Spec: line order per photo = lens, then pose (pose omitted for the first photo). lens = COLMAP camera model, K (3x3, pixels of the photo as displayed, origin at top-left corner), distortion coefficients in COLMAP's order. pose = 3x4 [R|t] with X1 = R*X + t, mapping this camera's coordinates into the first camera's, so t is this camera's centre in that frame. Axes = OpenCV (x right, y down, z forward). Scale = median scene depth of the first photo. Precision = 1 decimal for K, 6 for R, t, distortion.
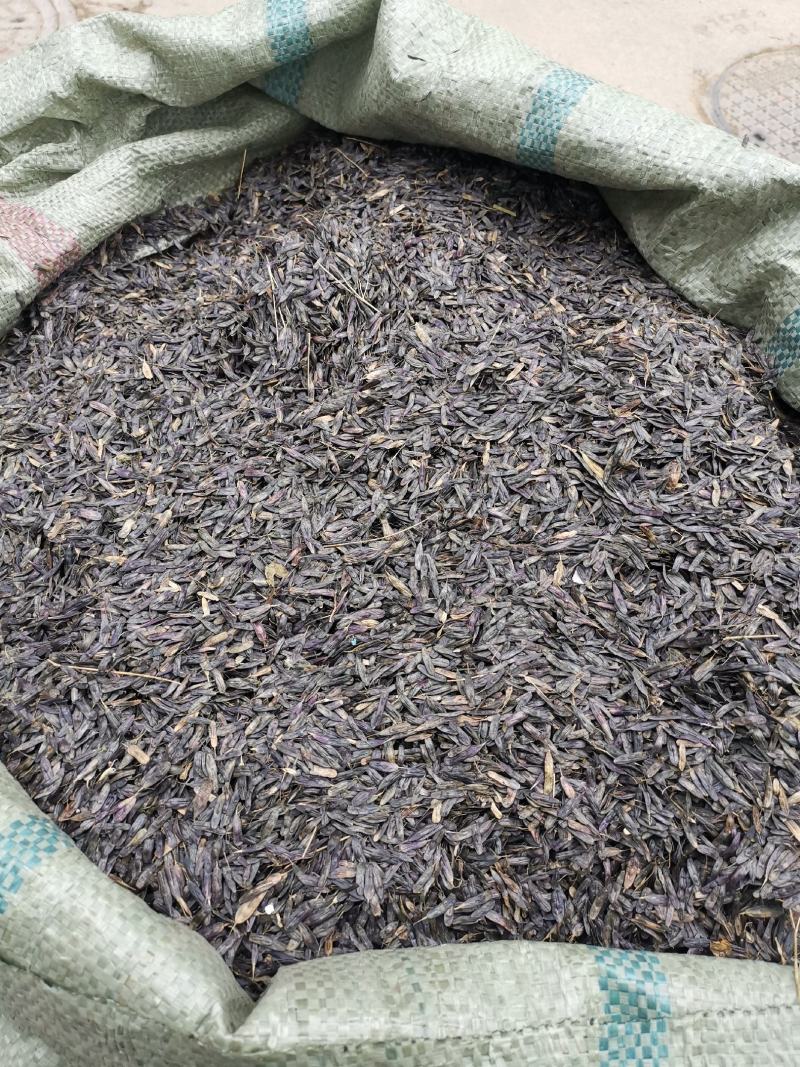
lens RADIAL K [[822.2, 0, 394.4], [0, 822.2, 533.7], [0, 0, 1]] dist [-0.019670, 0.000055]
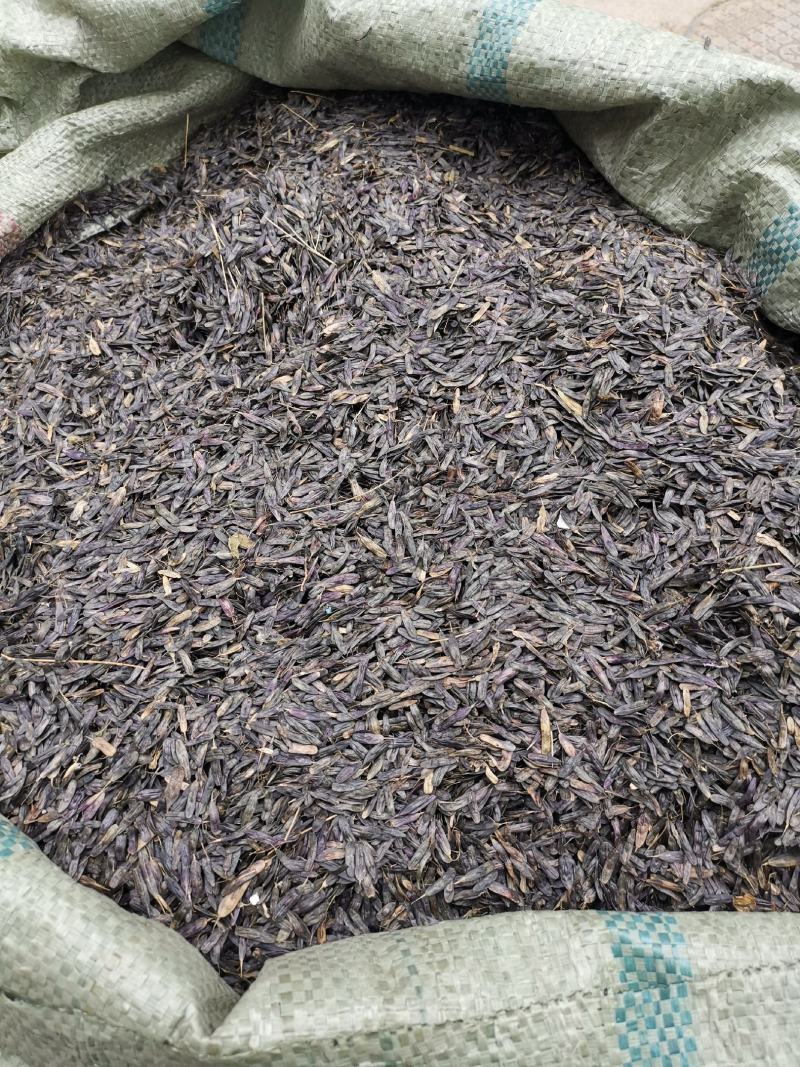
lens RADIAL K [[822.2, 0, 399.5], [0, 822.2, 537.4], [0, 0, 1]] dist [-0.019670, 0.000055]
pose [[0.996584, -0.082413, -0.005279, 0.042776], [0.082482, 0.996487, 0.014511, 0.042382], [0.004065, -0.014896, 0.999881, 0.066783]]
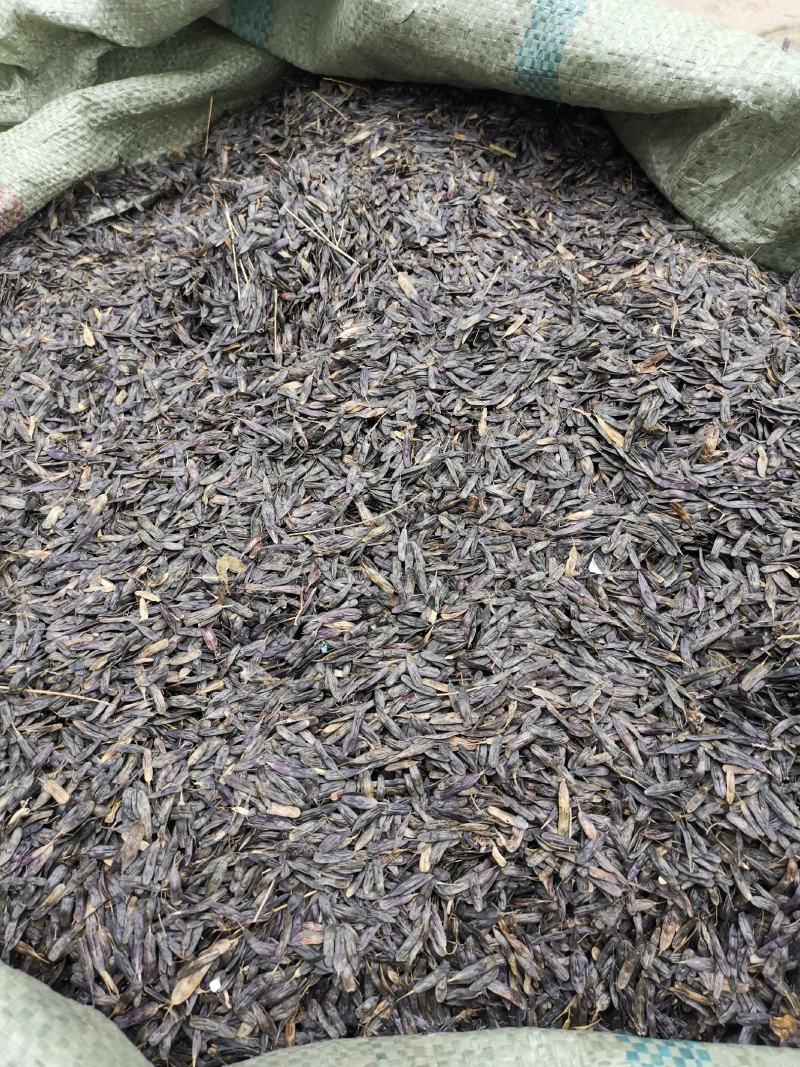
lens RADIAL K [[822.2, 0, 397.5], [0, 822.2, 537.1], [0, 0, 1]] dist [-0.019670, 0.000055]
pose [[0.999741, -0.017458, -0.014615, 0.038104], [0.017424, 0.999845, -0.002431, 0.022774], [0.014656, 0.002176, 0.999890, 0.176090]]
